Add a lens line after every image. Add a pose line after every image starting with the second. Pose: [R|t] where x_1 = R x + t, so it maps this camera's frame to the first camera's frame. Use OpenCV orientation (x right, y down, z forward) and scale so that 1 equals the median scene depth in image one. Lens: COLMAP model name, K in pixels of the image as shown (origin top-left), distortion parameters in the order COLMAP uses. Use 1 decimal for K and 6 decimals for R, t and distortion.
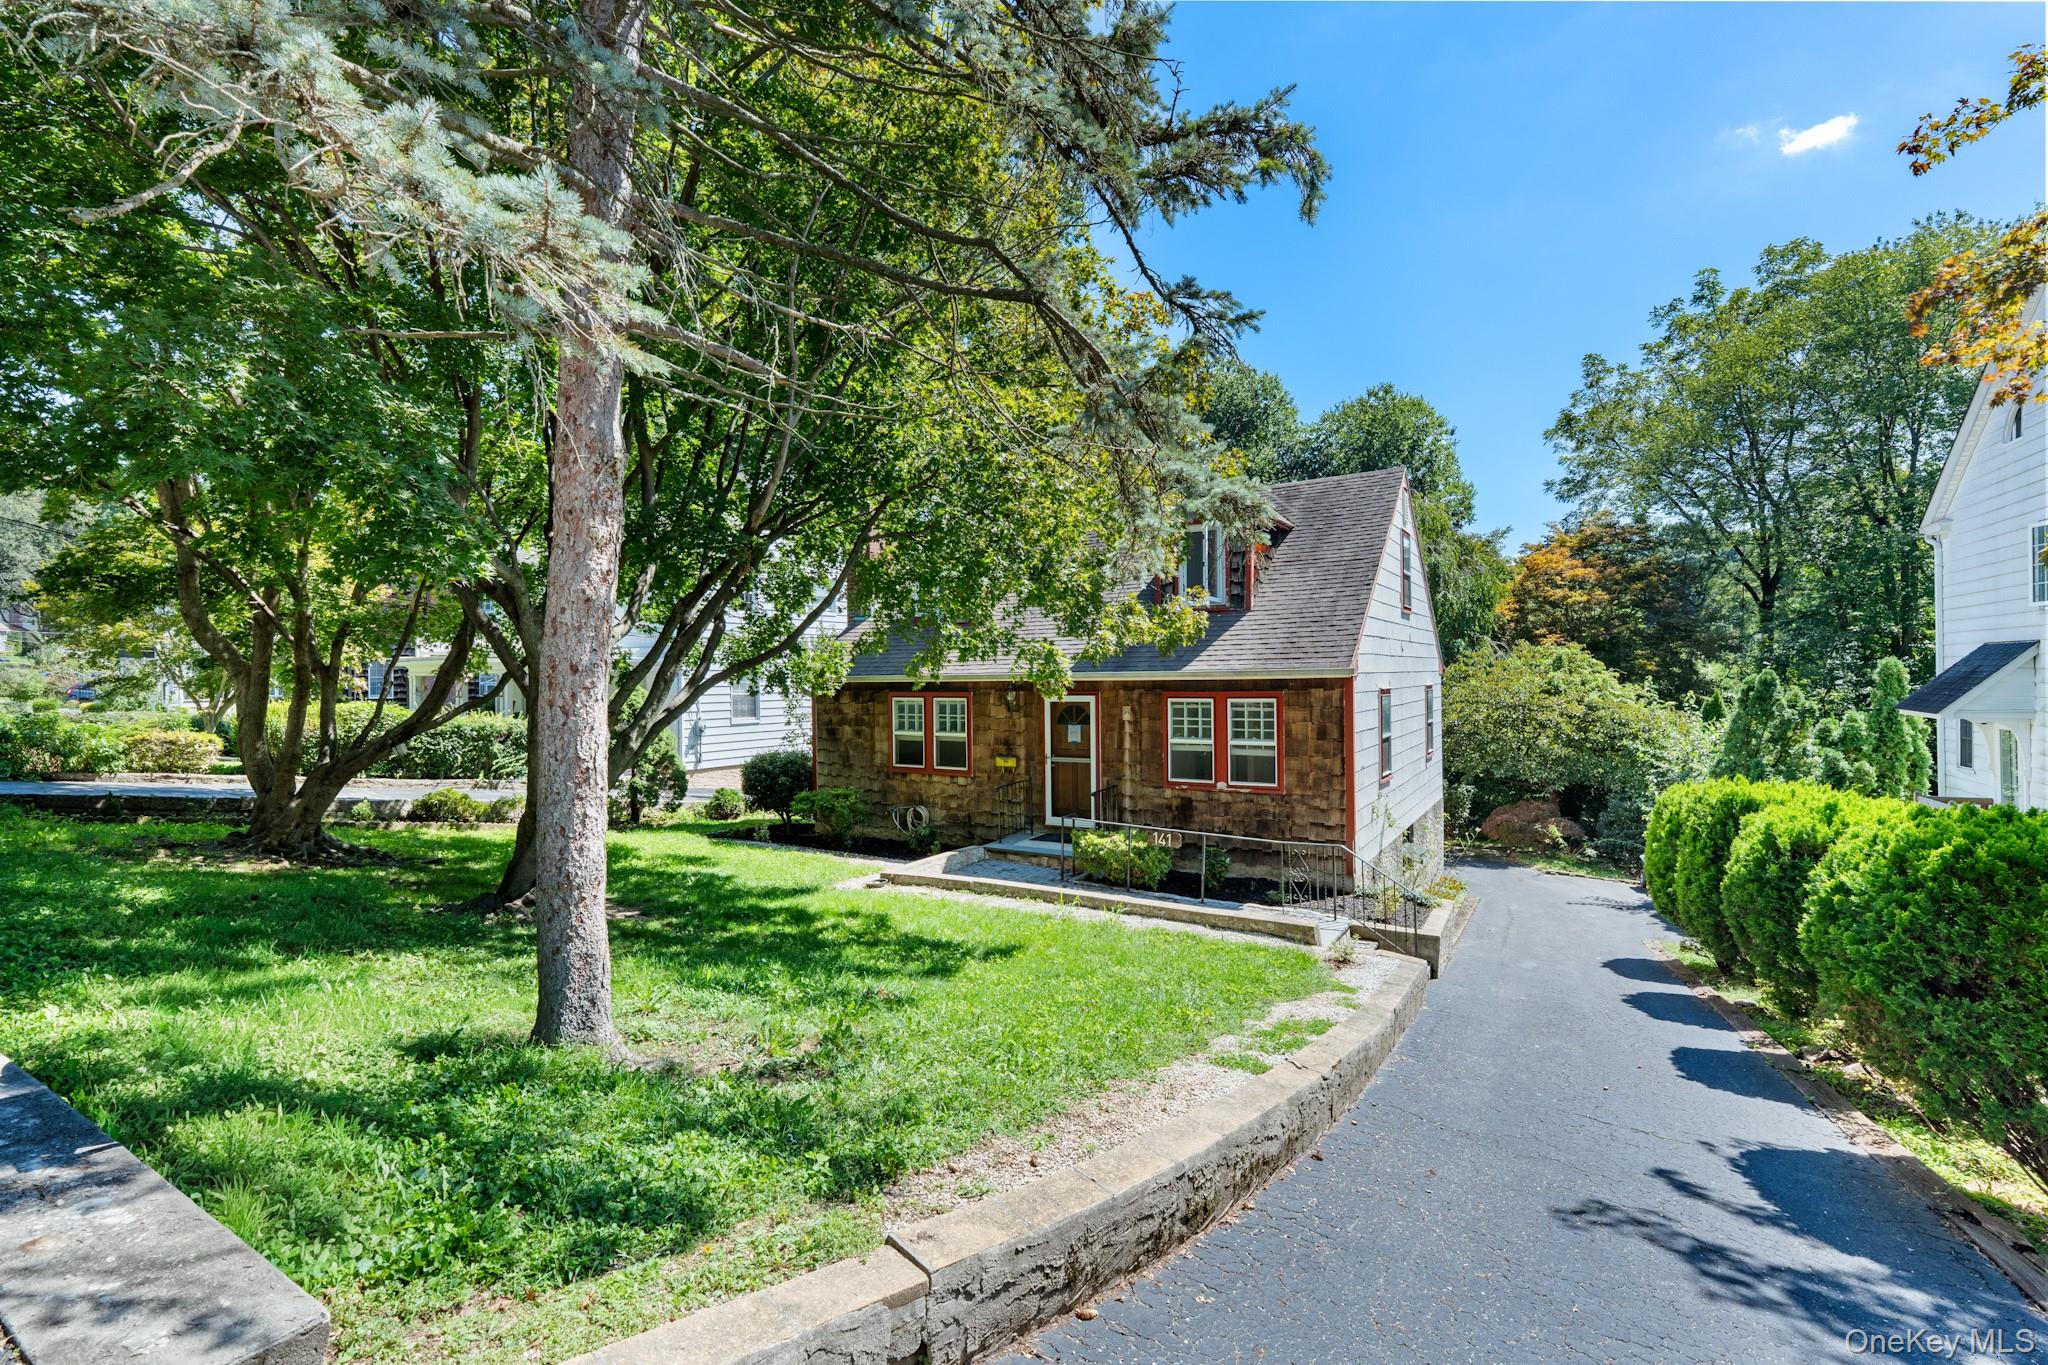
lens RADIAL K [[930.0, 0, 1016.6], [0, 930.0, 671.3], [0, 0, 1]] dist [-0.000835, 0.006231]
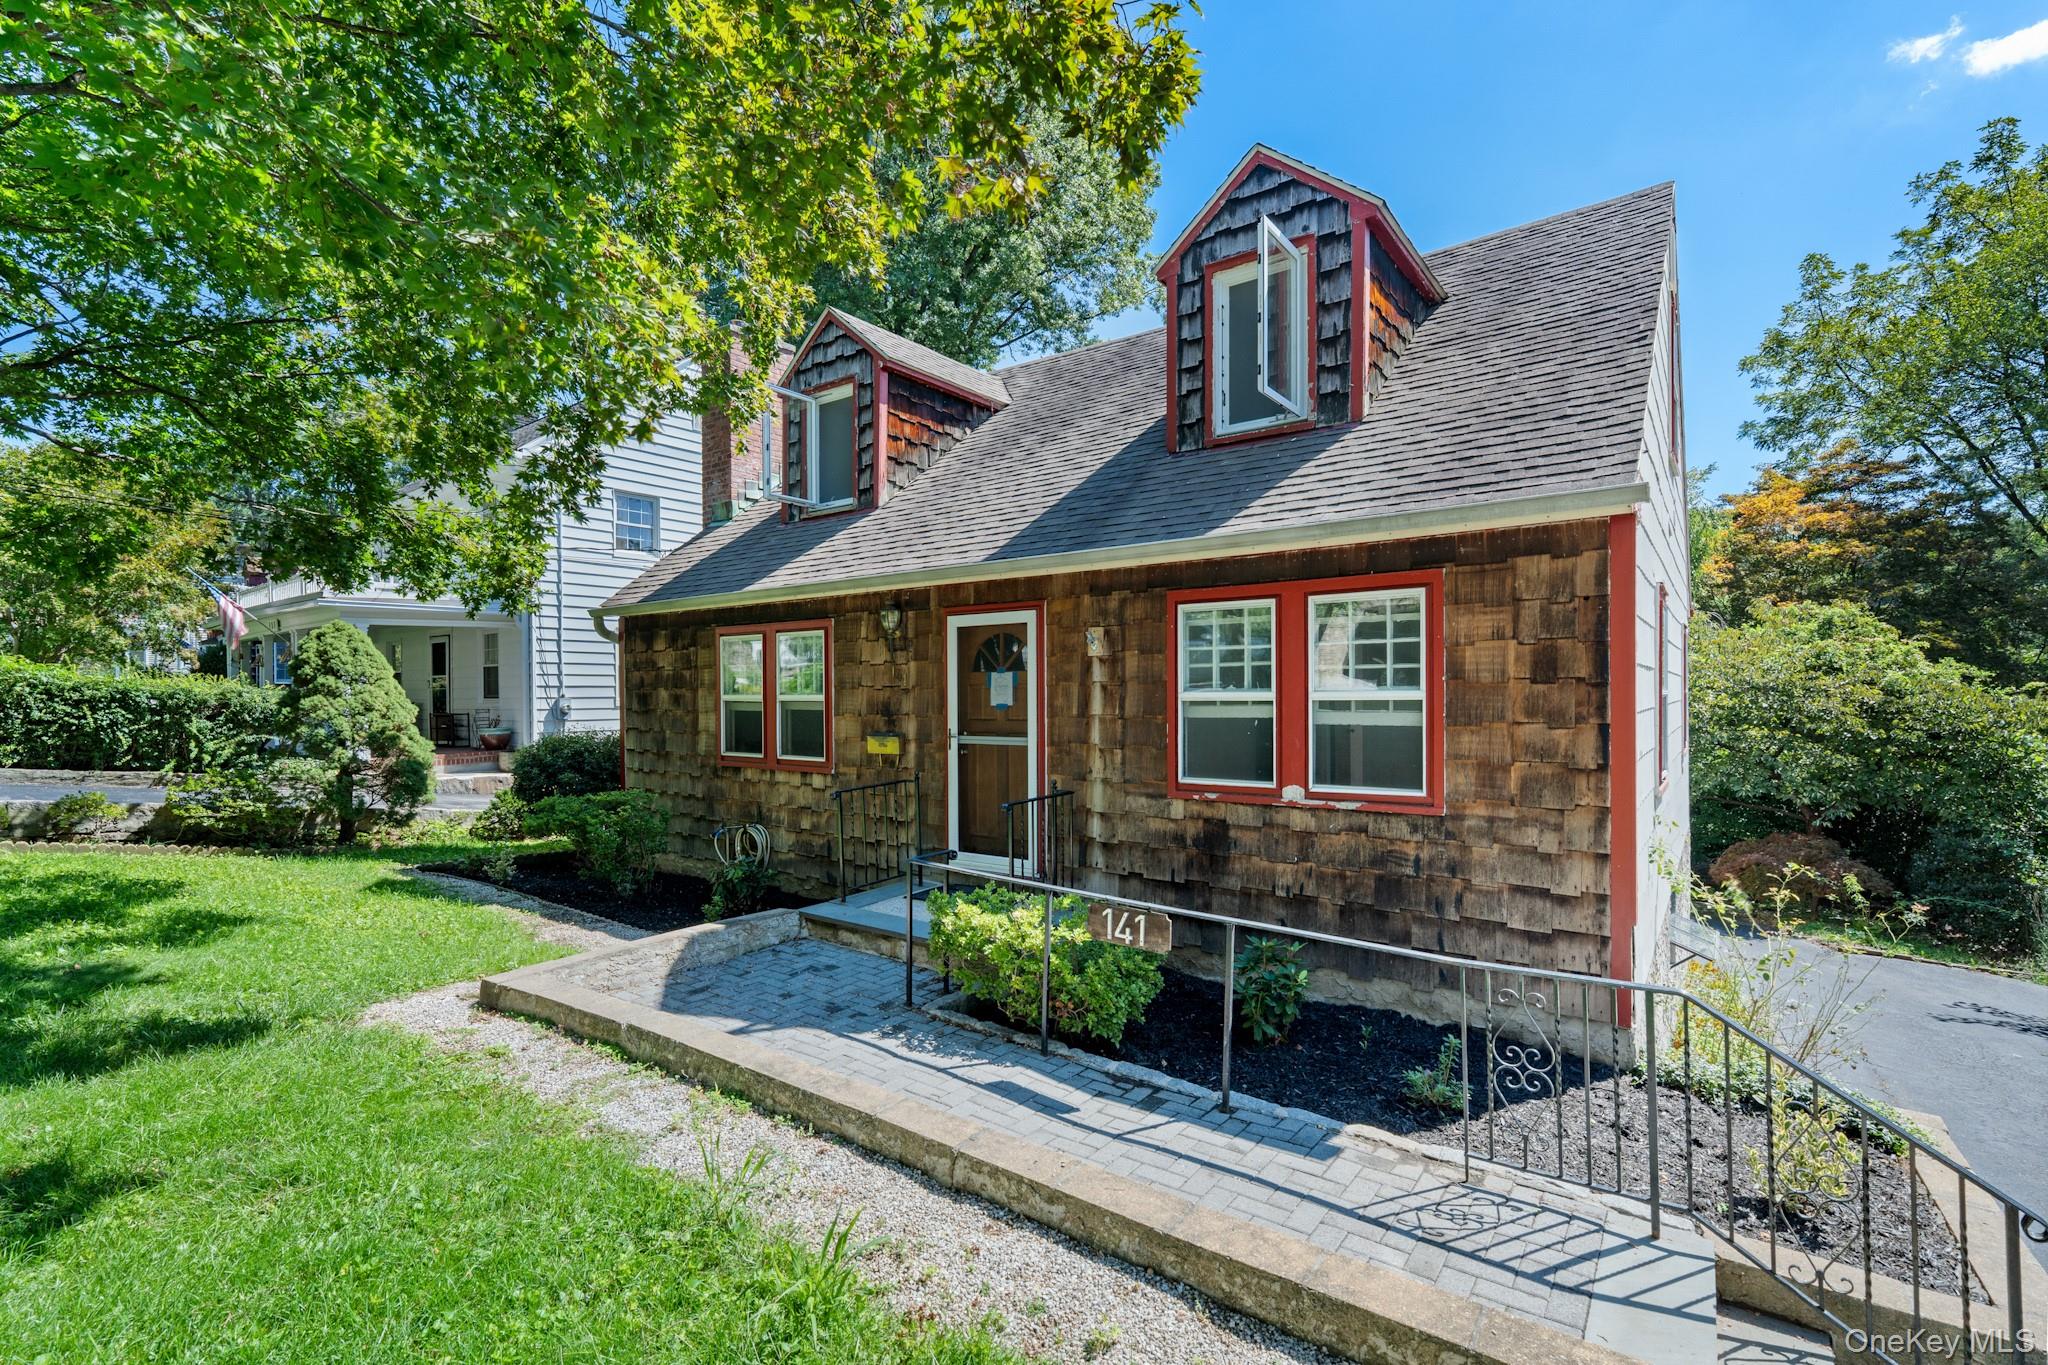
lens RADIAL K [[930.0, 0, 1018.2], [0, 930.0, 697.7], [0, 0, 1]] dist [-0.000835, 0.006231]
pose [[0.995133, 0.005212, -0.098408, 0.120354], [-0.004084, 0.999924, 0.011666, 0.065456], [0.098461, -0.011207, 0.995078, 0.493042]]
